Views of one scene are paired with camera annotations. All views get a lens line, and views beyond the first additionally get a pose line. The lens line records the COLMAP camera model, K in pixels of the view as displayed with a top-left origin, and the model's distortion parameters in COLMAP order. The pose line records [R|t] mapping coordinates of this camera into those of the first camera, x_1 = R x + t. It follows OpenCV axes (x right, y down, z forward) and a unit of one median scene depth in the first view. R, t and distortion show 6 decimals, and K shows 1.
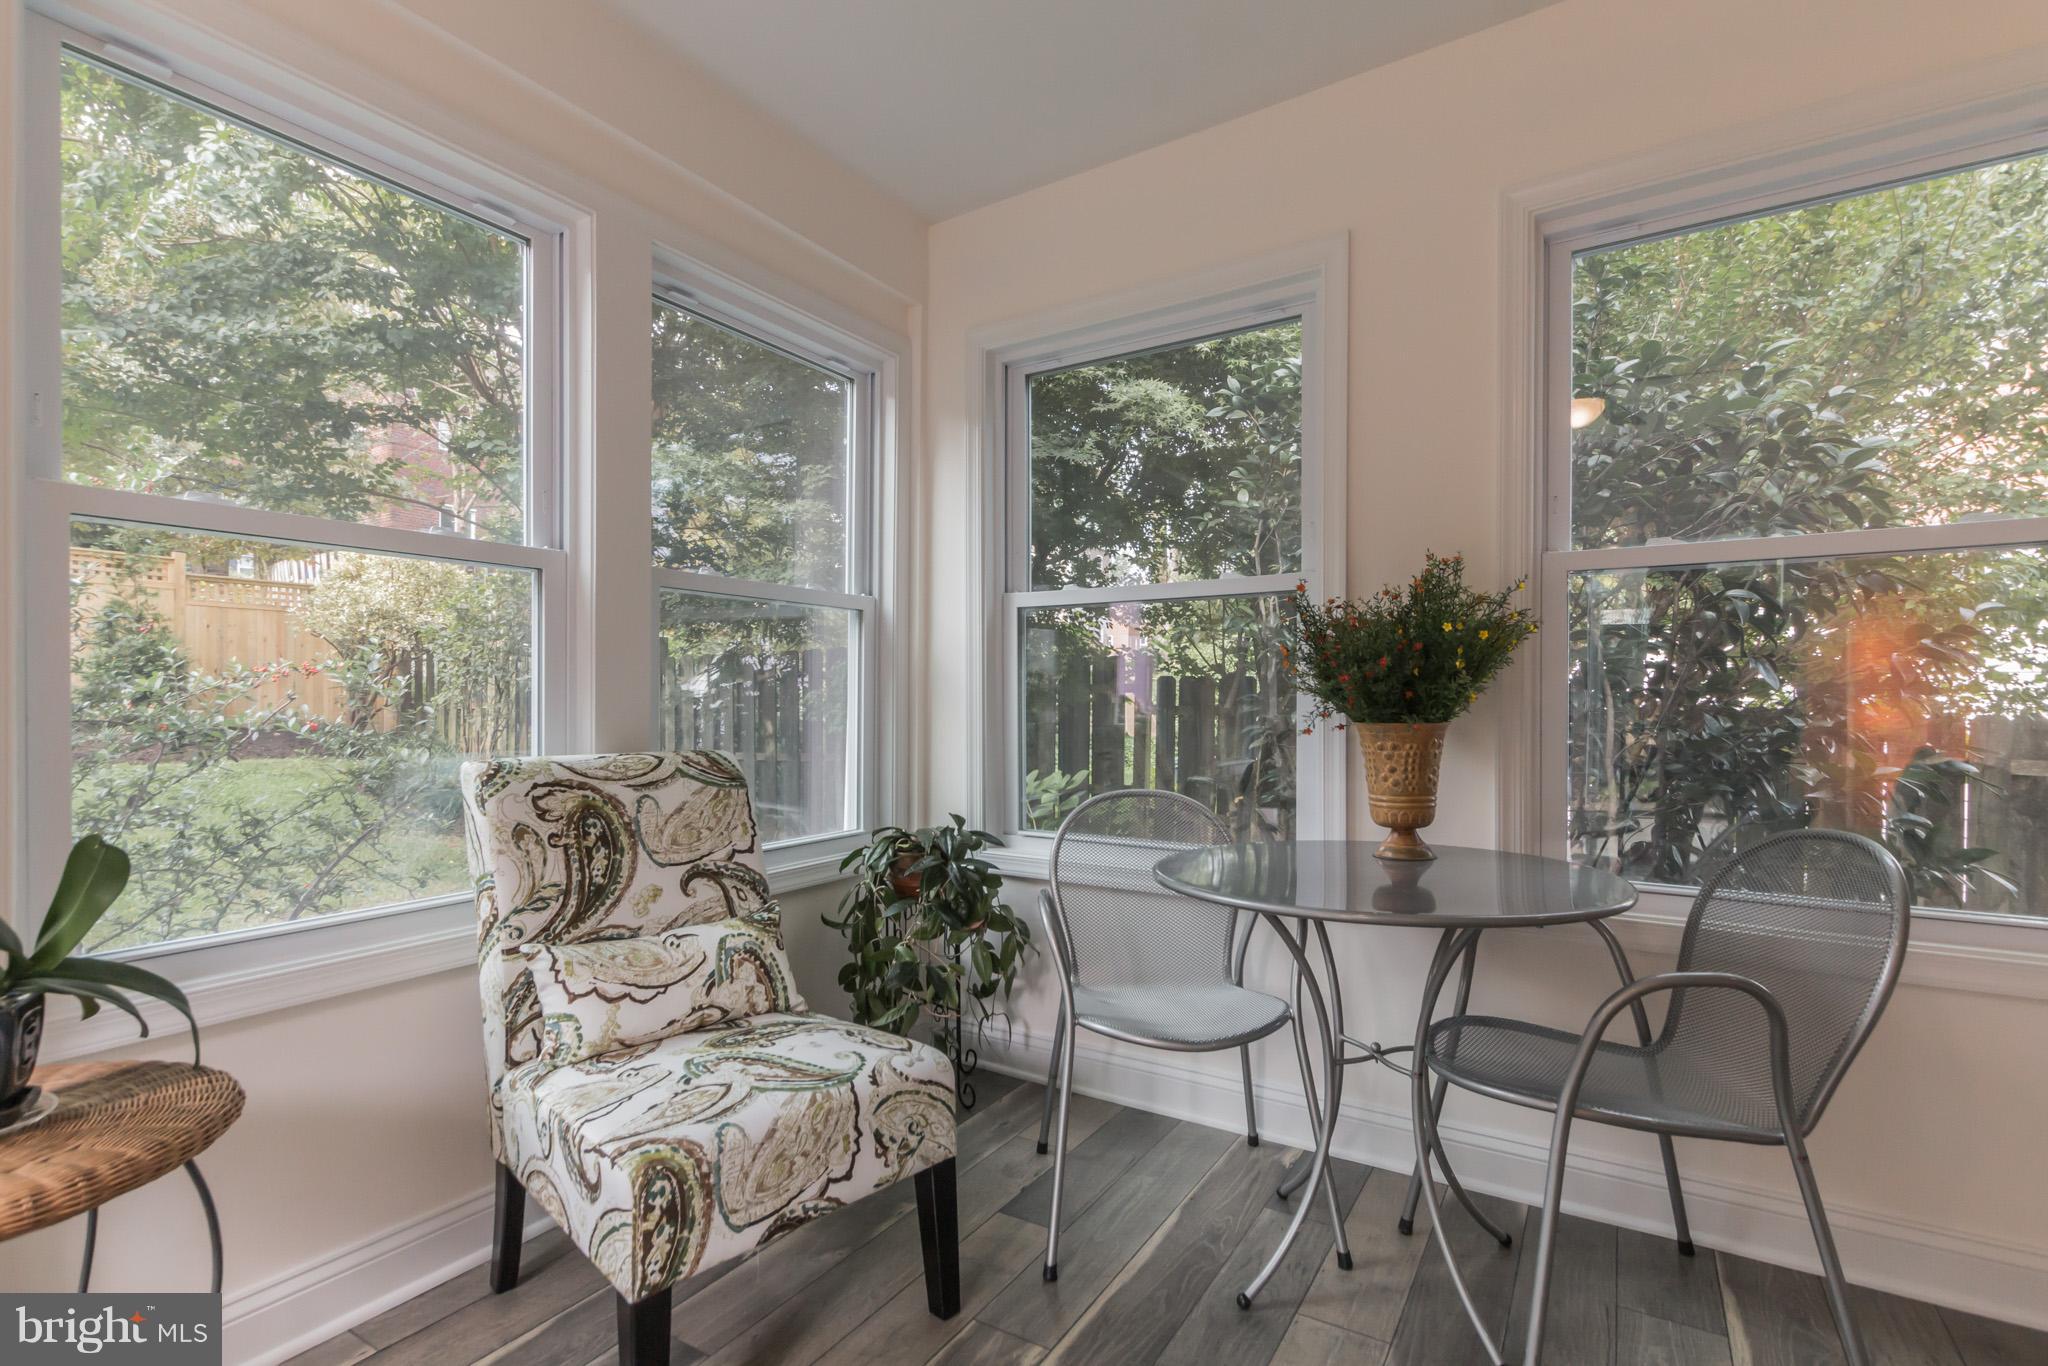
lens RADIAL K [[948.1, 0, 1019.4], [0, 948.1, 706.7], [0, 0, 1]] dist [0.001508, 0.000244]
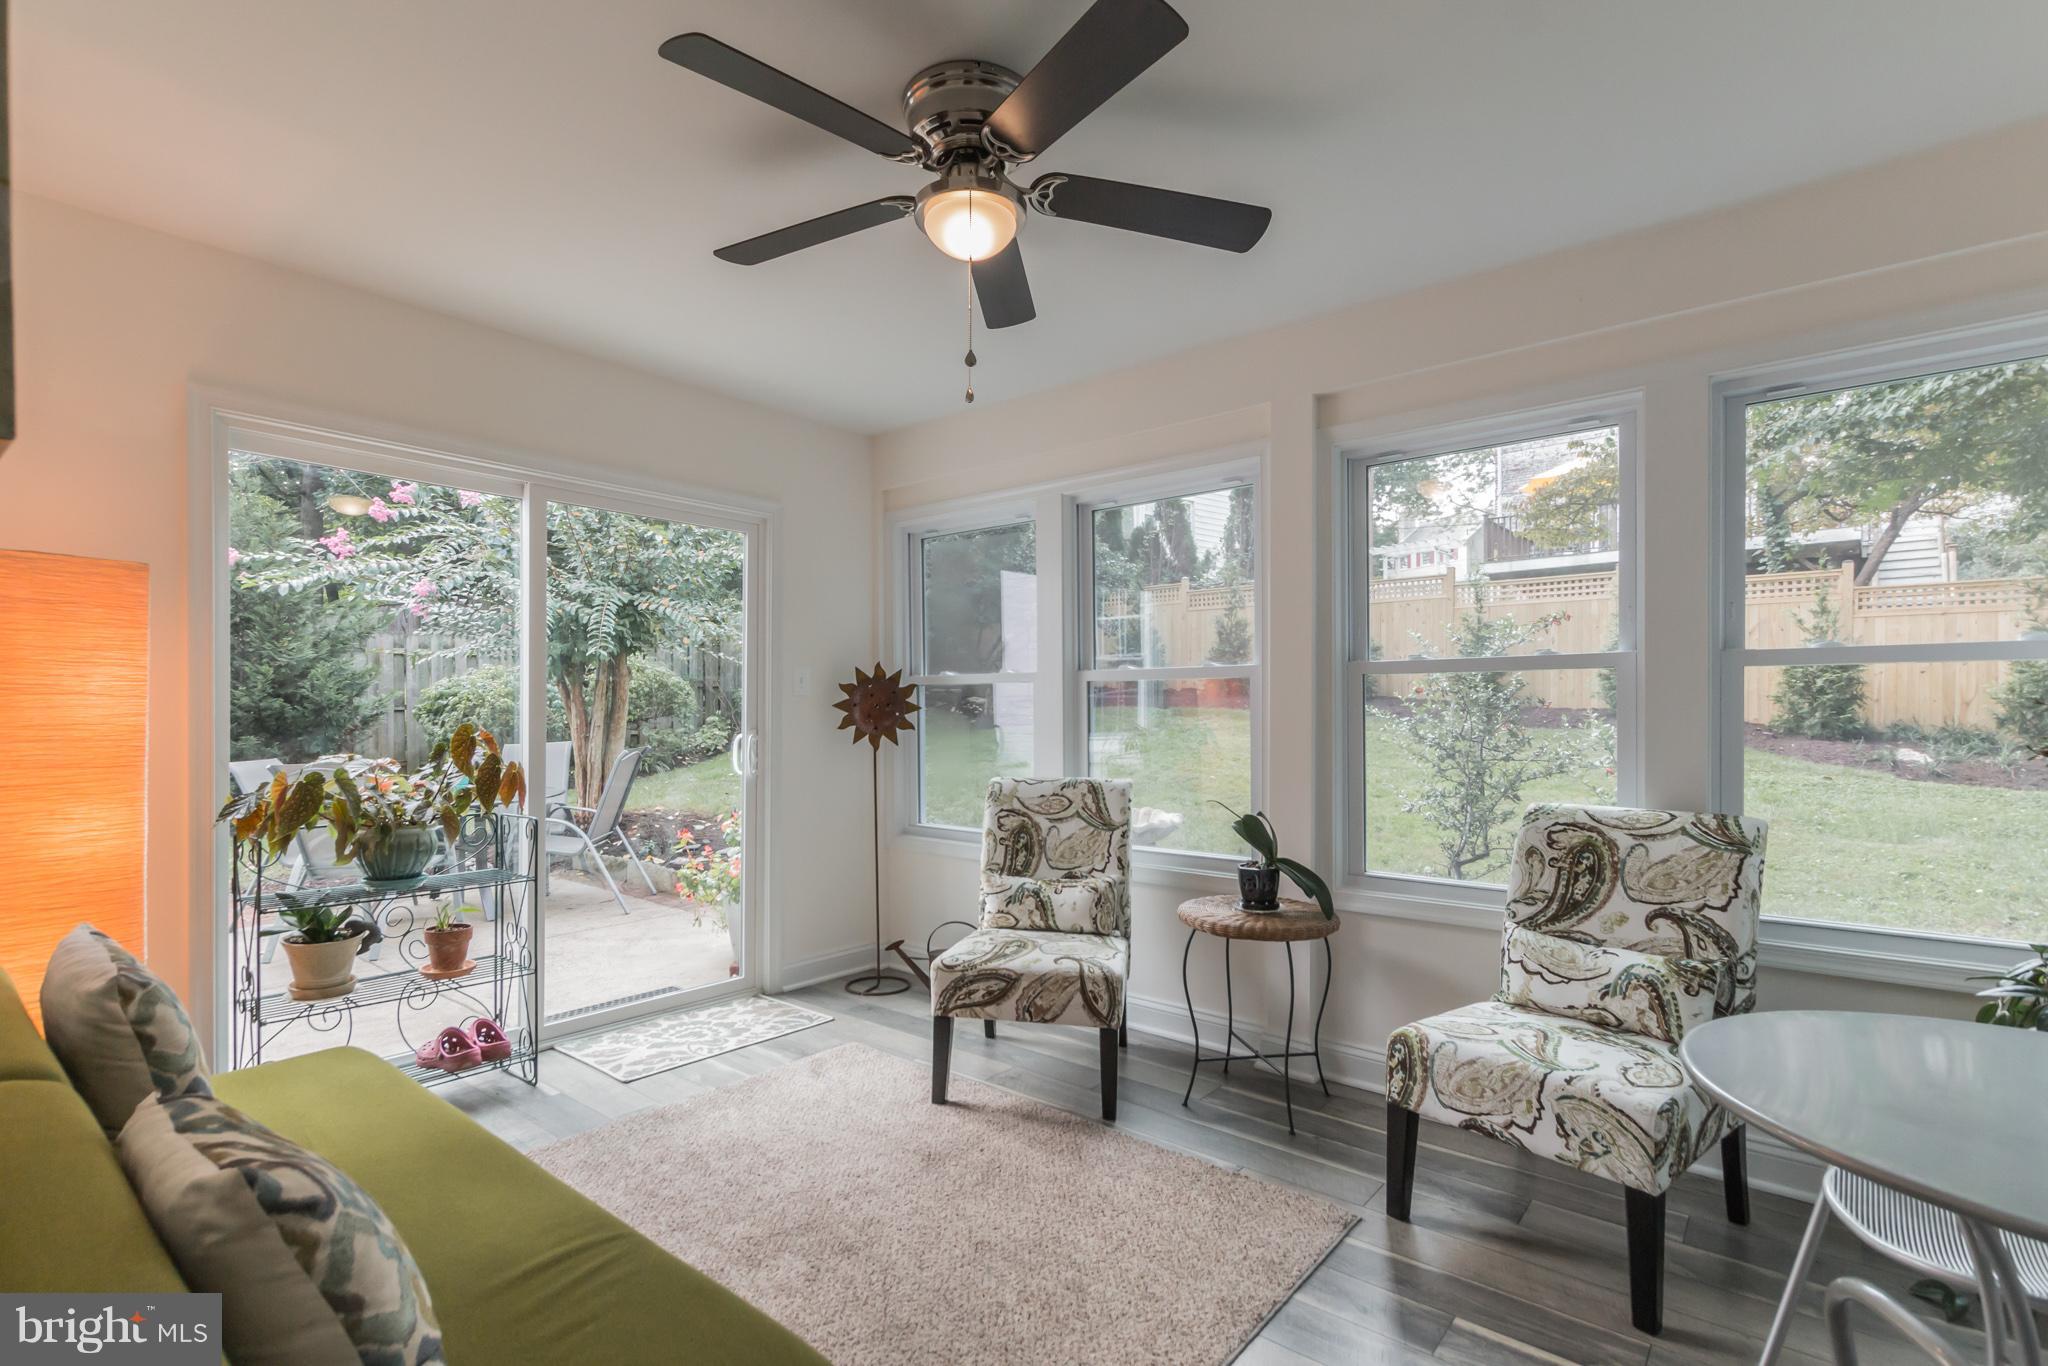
lens RADIAL K [[948.1, 0, 1019.4], [0, 948.1, 706.7], [0, 0, 1]] dist [0.001508, 0.000244]
pose [[-0.130995, -0.004426, -0.991373, 1.069087], [-0.003615, 0.999986, -0.003987, -0.090071], [0.991376, 0.003062, -0.131009, 0.376819]]
